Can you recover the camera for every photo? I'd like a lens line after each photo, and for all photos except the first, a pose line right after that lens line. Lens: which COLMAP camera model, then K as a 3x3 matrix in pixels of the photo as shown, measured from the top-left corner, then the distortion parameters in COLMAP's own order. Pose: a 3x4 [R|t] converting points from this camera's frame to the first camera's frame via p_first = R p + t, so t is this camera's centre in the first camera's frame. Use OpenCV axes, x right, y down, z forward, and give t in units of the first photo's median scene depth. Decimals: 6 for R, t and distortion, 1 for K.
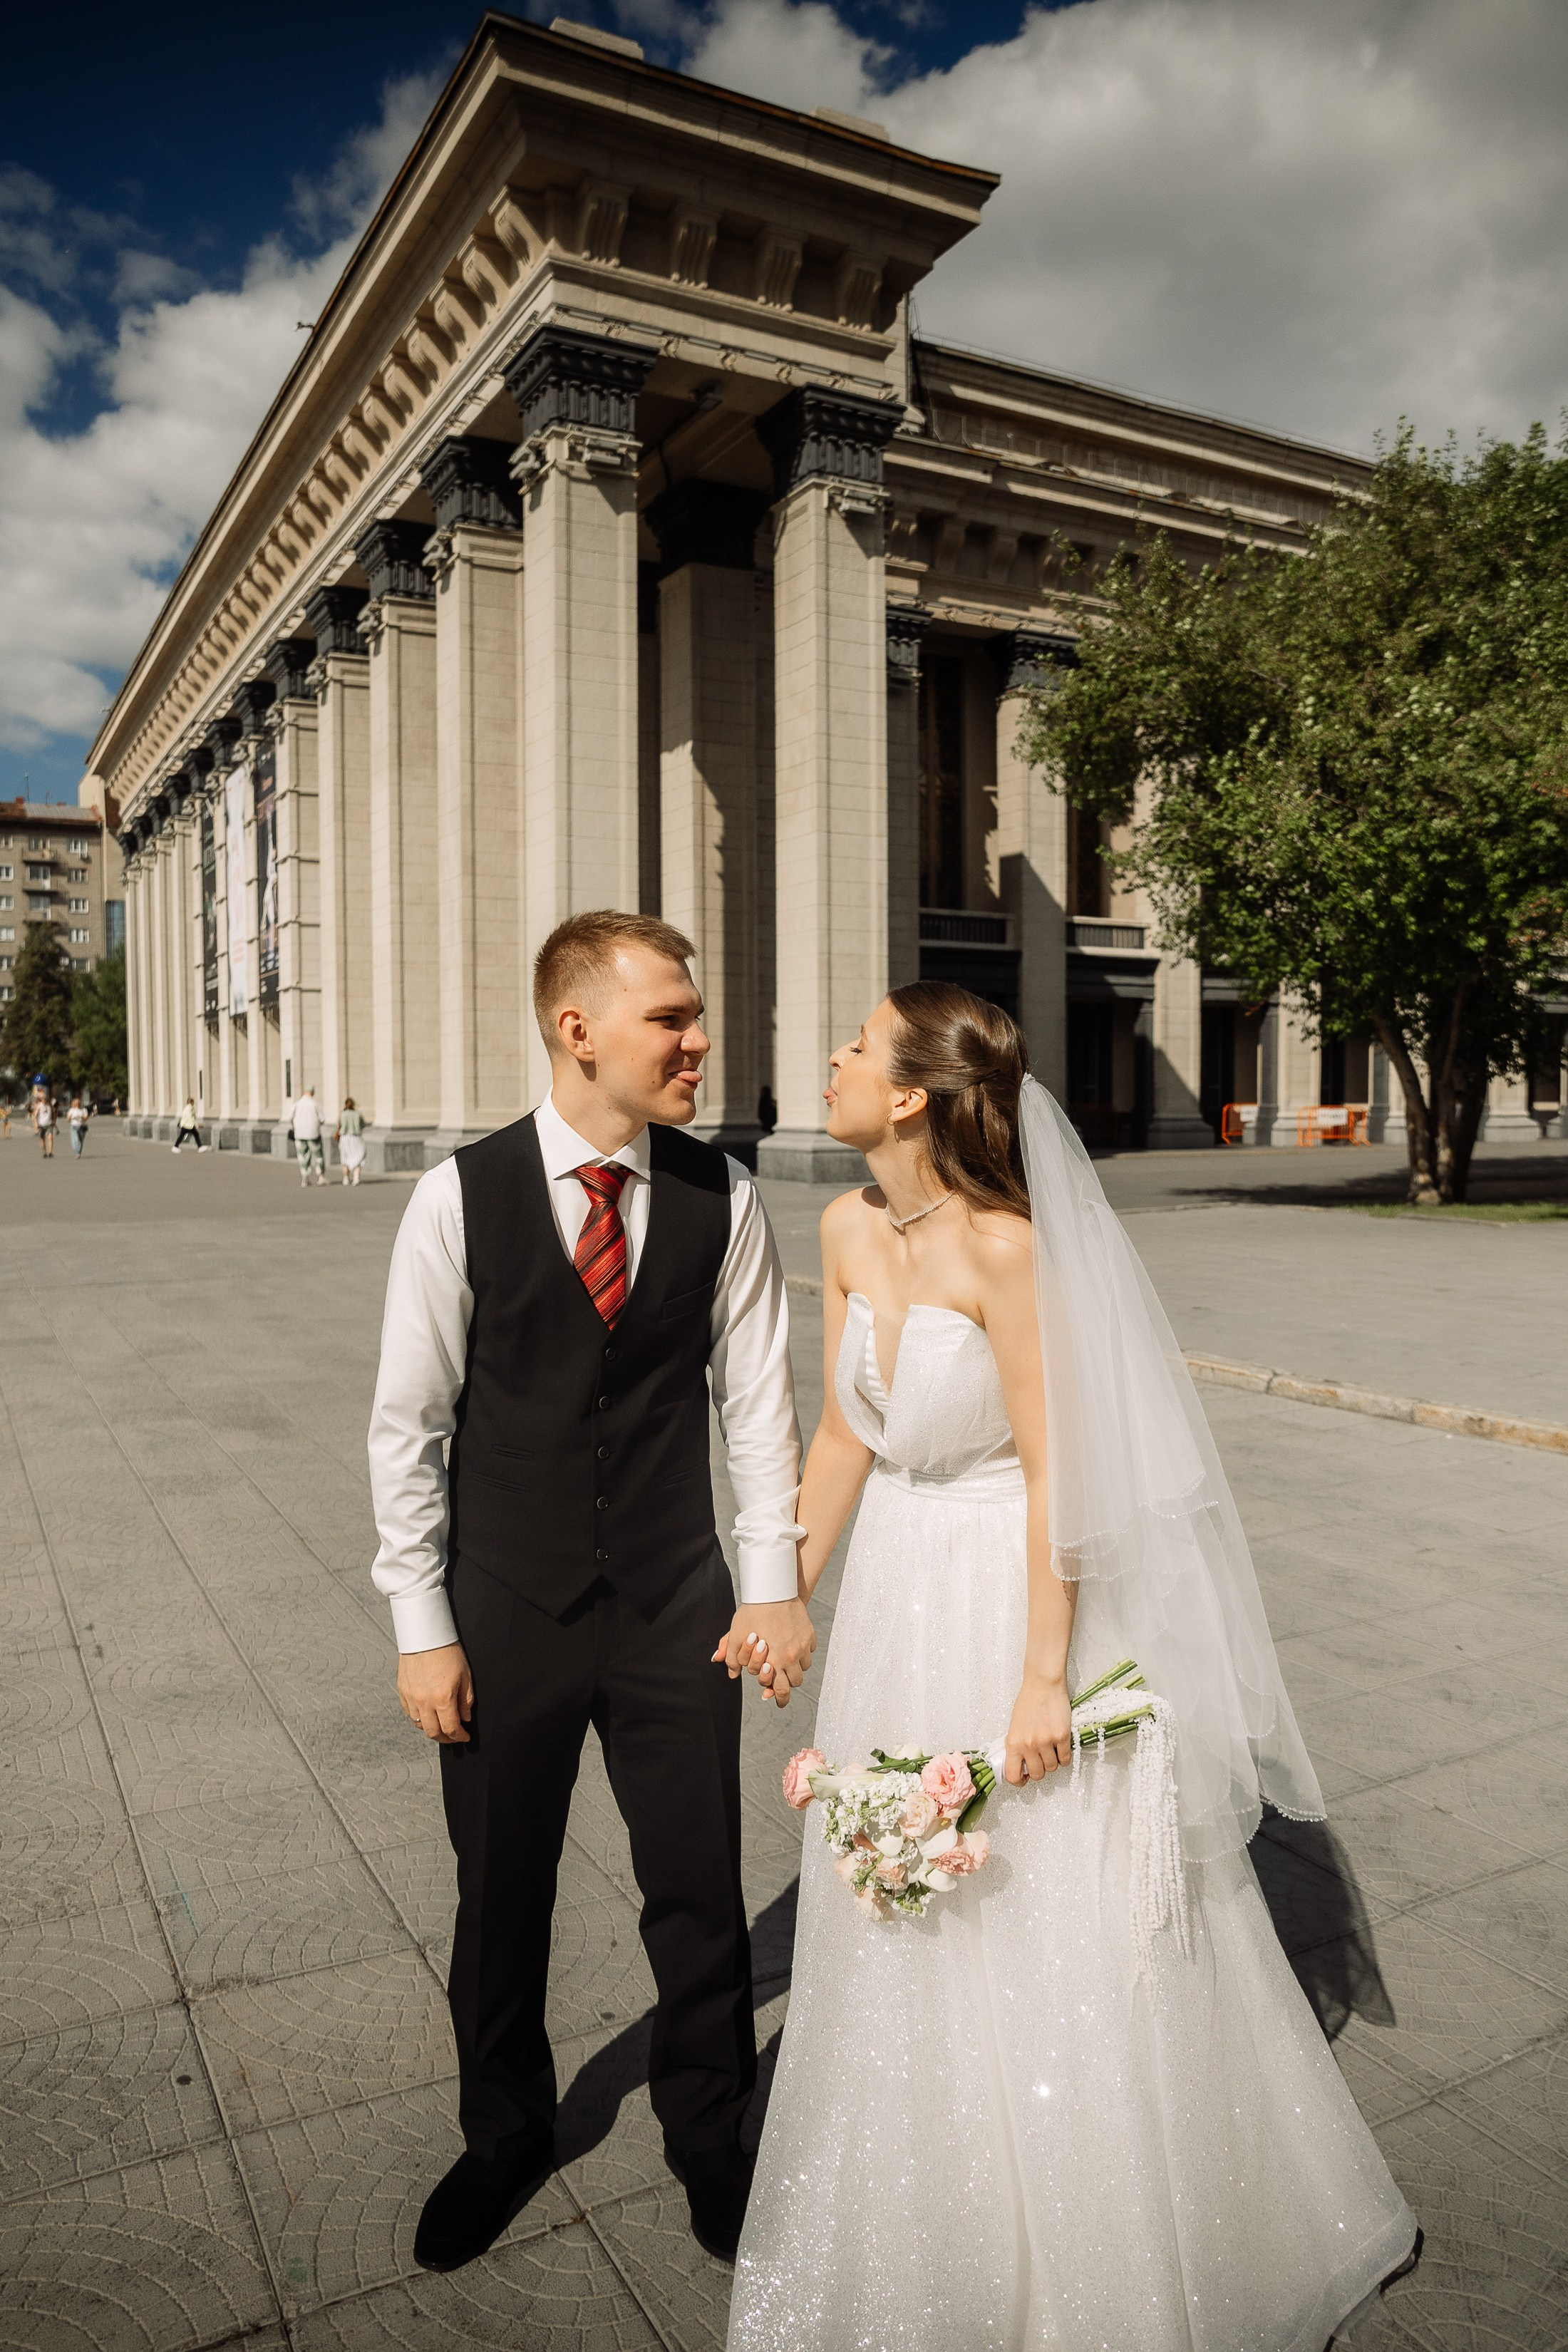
lens RADIAL K [[1659.6, 0, 772.2], [0, 1659.6, 1157.2], [0, 0, 1]] dist [-0.098767, 0.074849]
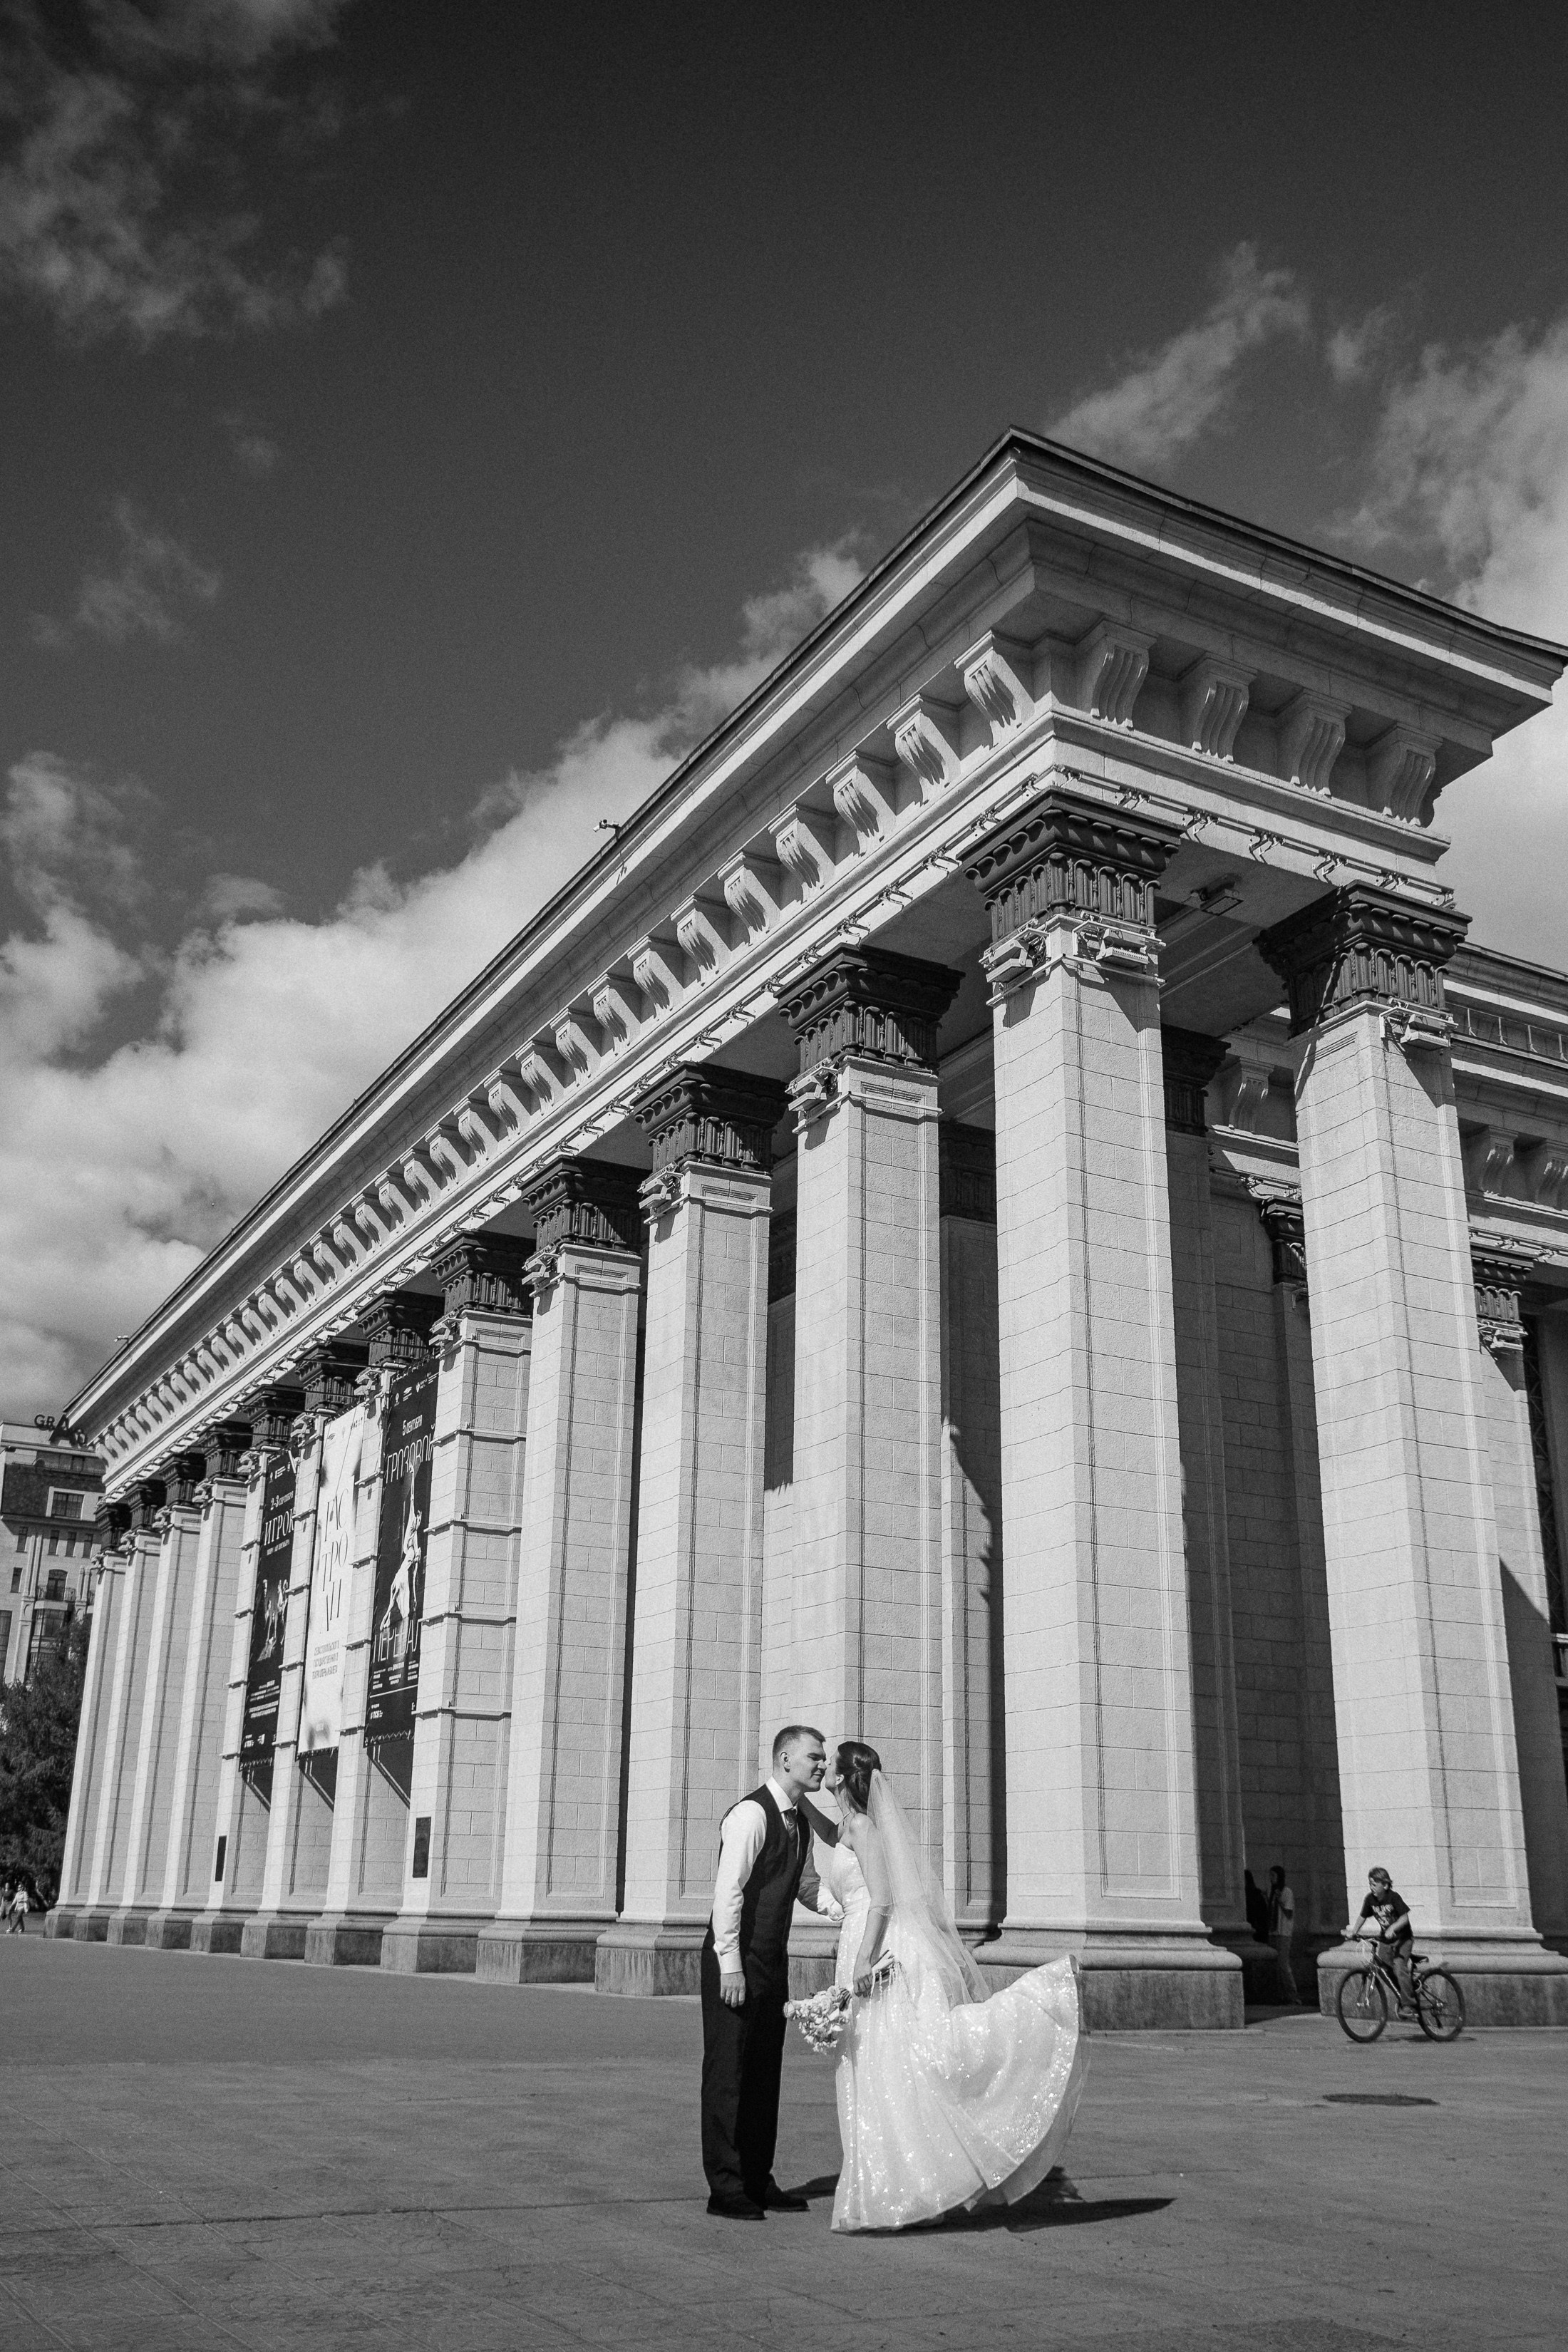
lens RADIAL K [[2104.6, 0, 783.7], [0, 2104.6, 1145.3], [0, 0, 1]] dist [-0.051705, 0.072588]
pose [[0.999738, 0.021405, -0.008072, -0.230278], [-0.022867, 0.925104, -0.379025, 0.012730], [-0.000646, 0.379111, 0.925351, 0.144123]]
